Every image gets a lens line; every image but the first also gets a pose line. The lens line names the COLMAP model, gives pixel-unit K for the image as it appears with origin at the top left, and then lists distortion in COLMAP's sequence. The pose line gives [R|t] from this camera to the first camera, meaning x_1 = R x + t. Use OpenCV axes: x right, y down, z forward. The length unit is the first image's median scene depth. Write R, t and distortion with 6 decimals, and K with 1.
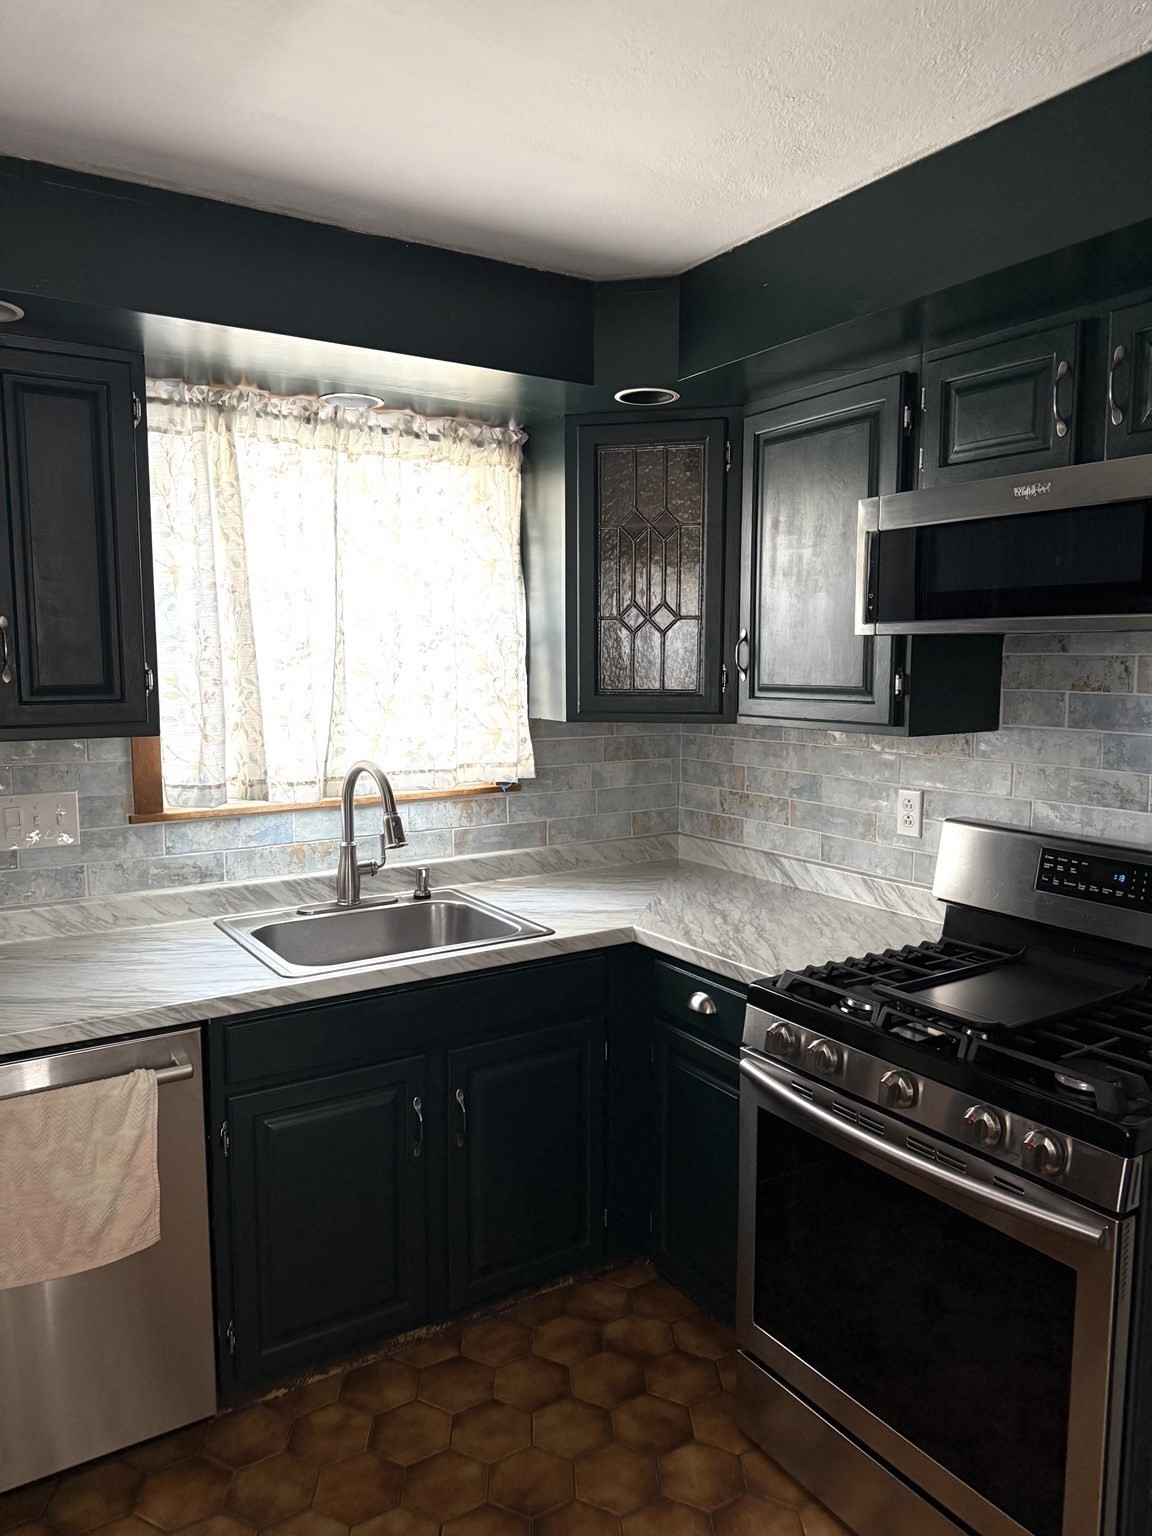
lens RADIAL K [[1087.8, 0, 593.5], [0, 1087.8, 761.0], [0, 0, 1]] dist [0.066003, -0.083048]
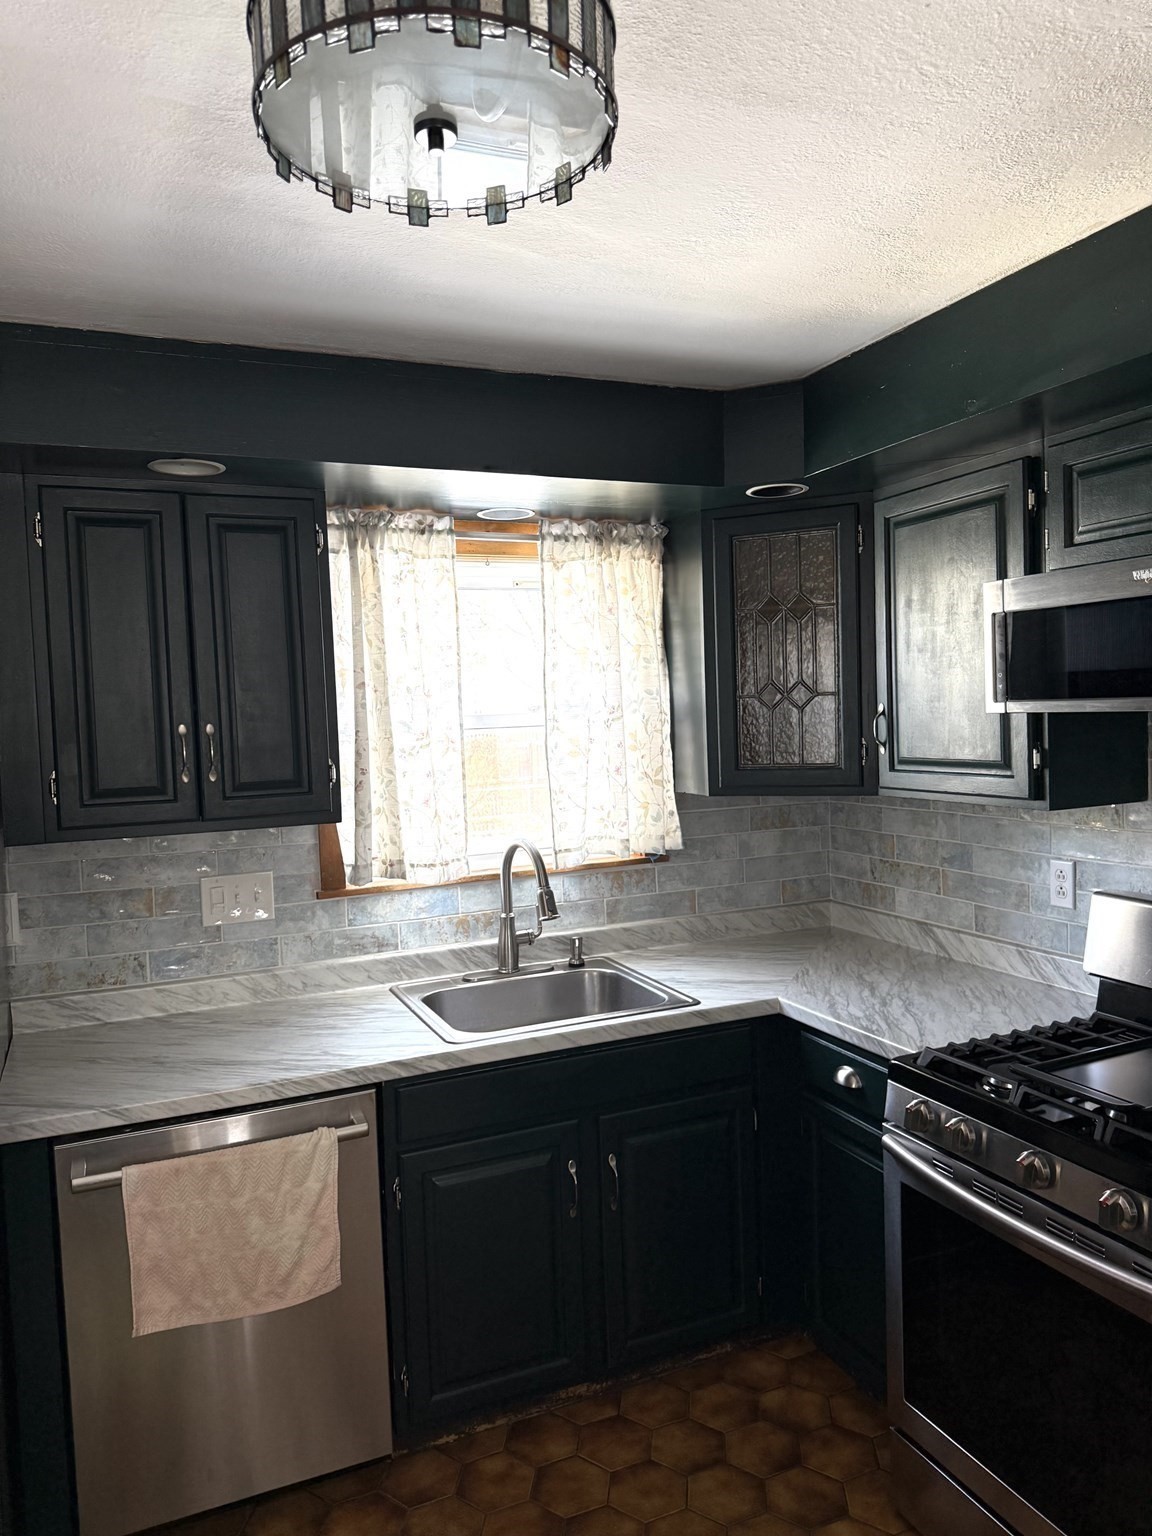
lens RADIAL K [[1087.8, 0, 589.8], [0, 1087.8, 756.8], [0, 0, 1]] dist [0.066003, -0.083048]
pose [[0.986722, -0.025632, -0.160383, 0.035225], [0.017518, 0.998504, -0.051800, -0.026289], [0.161470, 0.048303, 0.985695, -0.058864]]
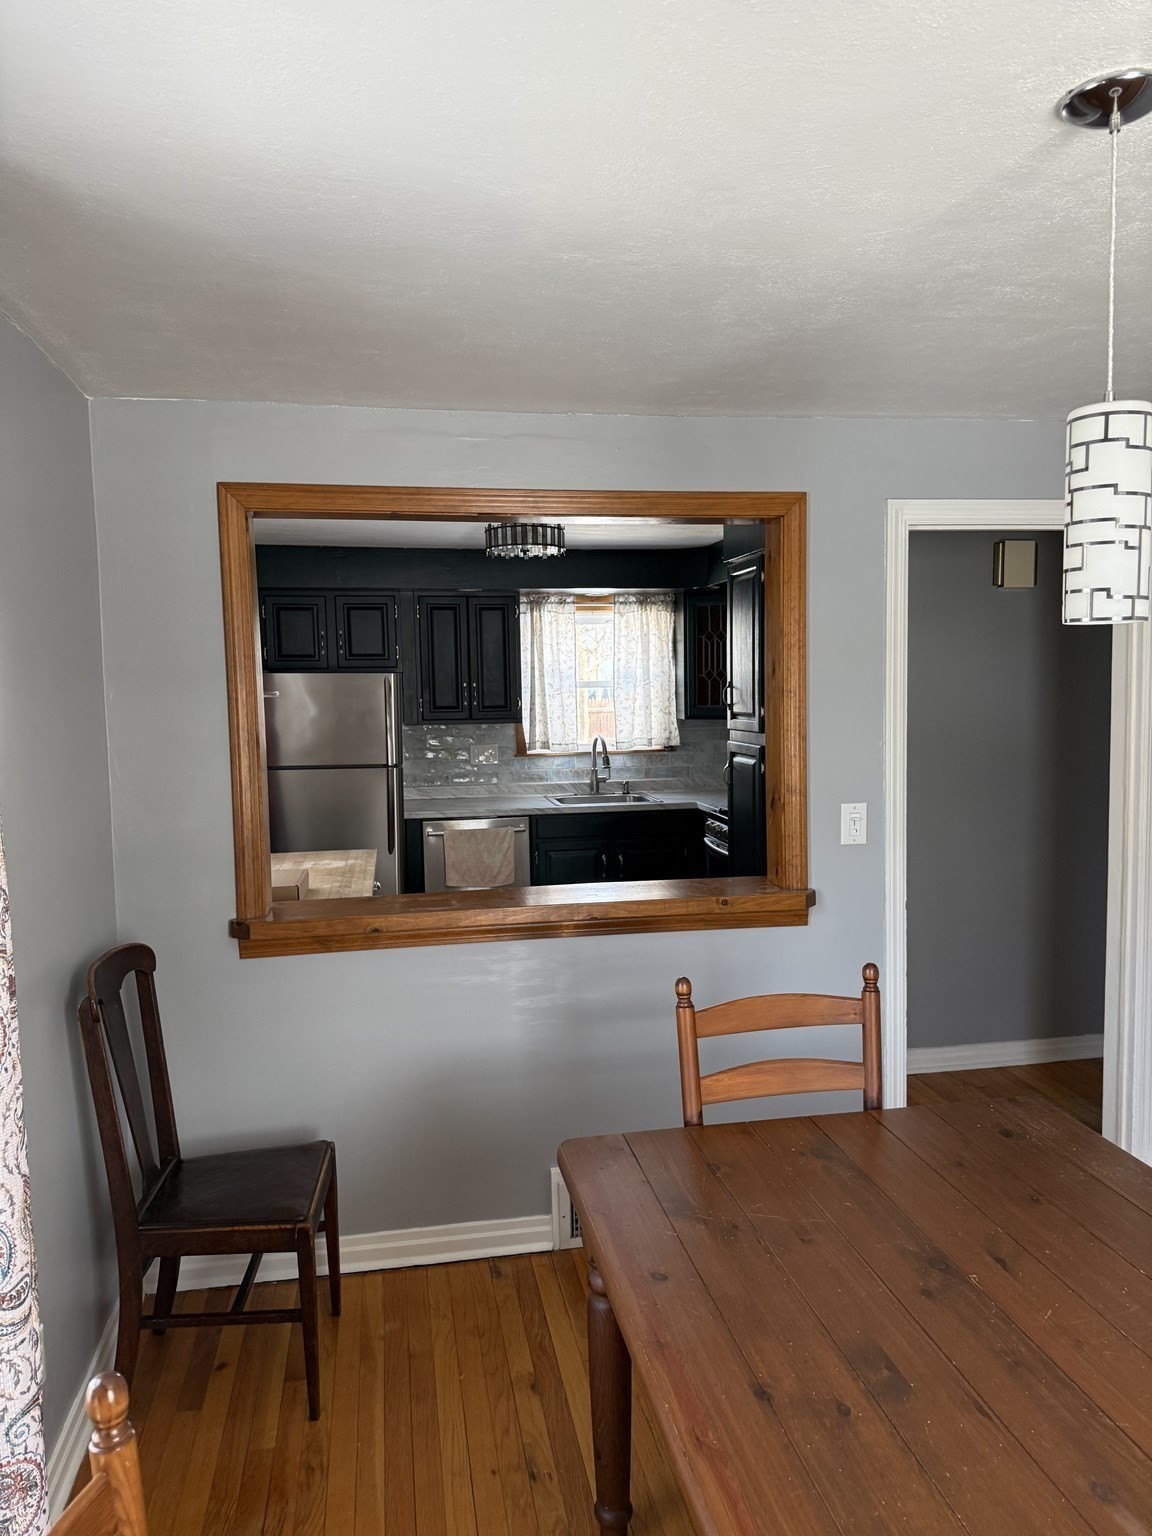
lens RADIAL K [[1087.8, 0, 569.2], [0, 1087.8, 766.8], [0, 0, 1]] dist [0.066003, -0.083048]
pose [[0.918252, 0.017565, -0.395606, 0.791617], [-0.022942, 0.999697, -0.008865, 0.106735], [0.395331, 0.017216, 0.918377, -1.459693]]
